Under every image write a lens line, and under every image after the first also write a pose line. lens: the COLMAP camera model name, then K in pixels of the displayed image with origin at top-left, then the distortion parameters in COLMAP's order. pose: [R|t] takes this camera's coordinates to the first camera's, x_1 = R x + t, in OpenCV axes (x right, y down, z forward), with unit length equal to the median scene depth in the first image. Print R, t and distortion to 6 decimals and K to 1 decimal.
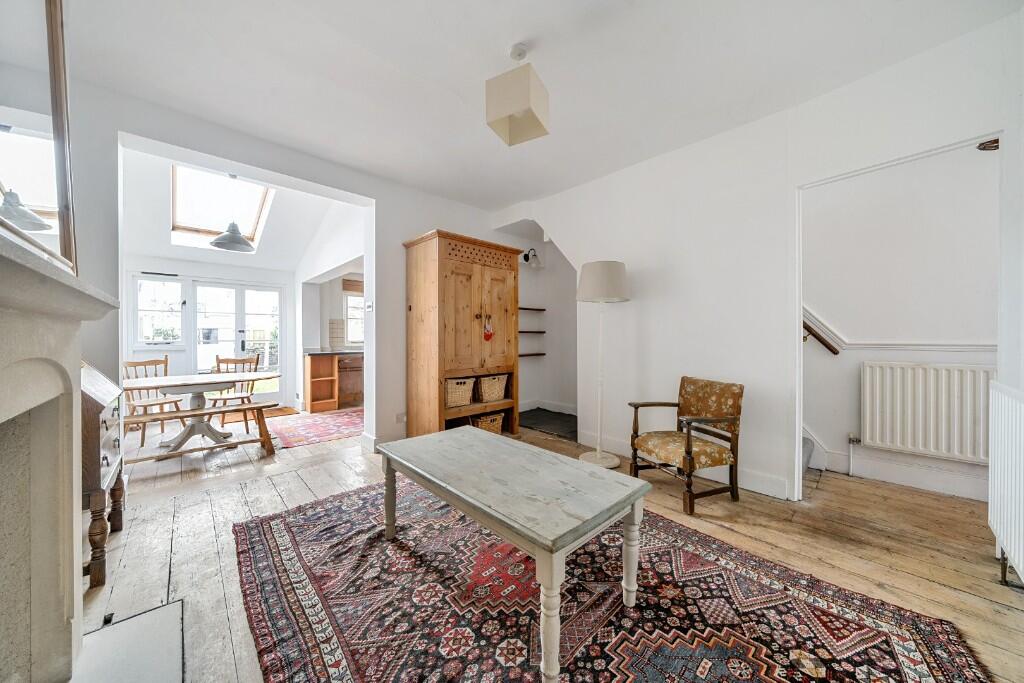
lens RADIAL K [[374.4, 0, 512.0], [0, 374.4, 341.5], [0, 0, 1]] dist [-0.001122, -0.000076]
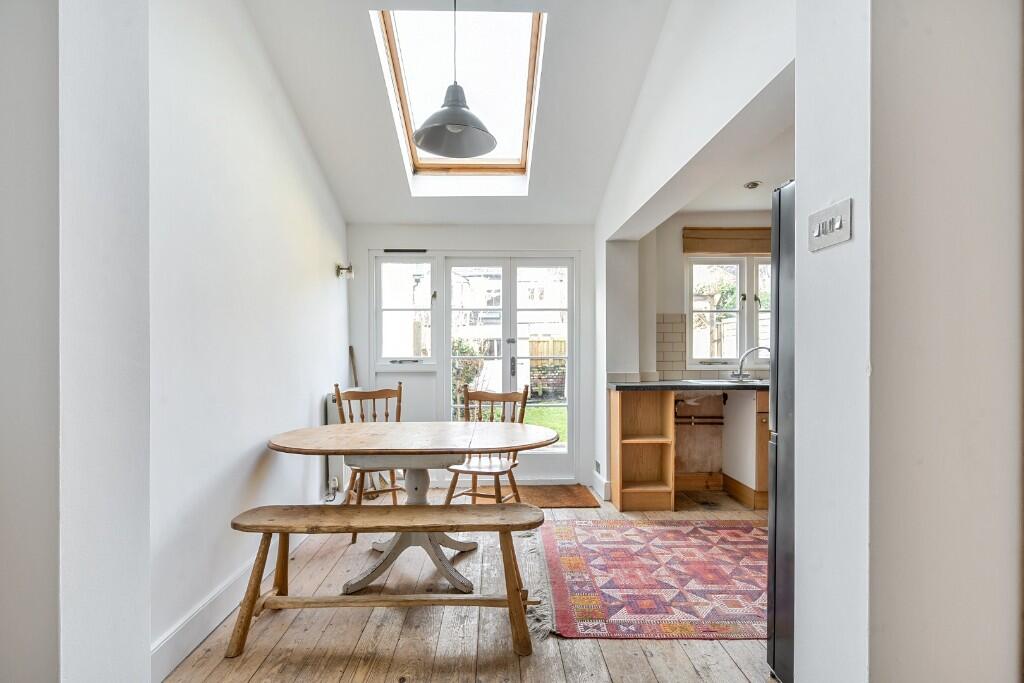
lens RADIAL K [[536.2, 0, 512.0], [0, 536.2, 341.5], [0, 0, 1]] dist [0.001376, 0.000067]
pose [[0.760494, -0.009757, -0.649272, -0.197787], [-0.006706, 0.999716, -0.022878, -0.007996], [0.649310, 0.021753, 0.760212, 0.387544]]
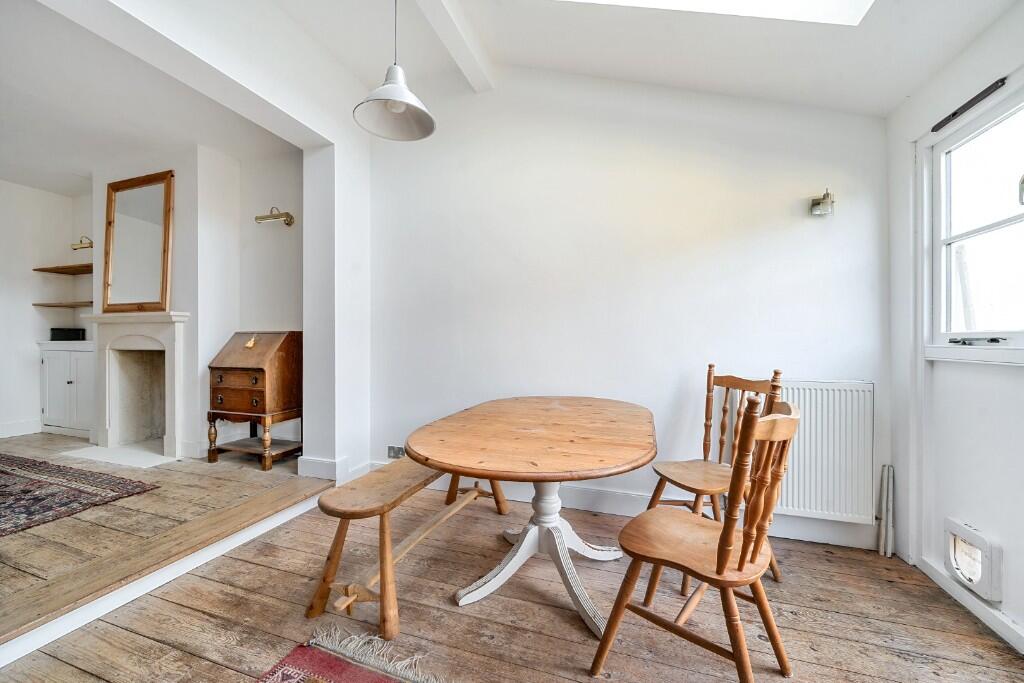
lens RADIAL K [[390.6, 0, 512.0], [0, 390.6, 341.5], [0, 0, 1]] dist [0.000399, -0.000016]
pose [[-0.875143, 0.002330, -0.483859, -0.424431], [-0.004143, 0.999916, 0.012308, 0.003472], [0.483847, 0.012776, -0.875060, 0.988933]]
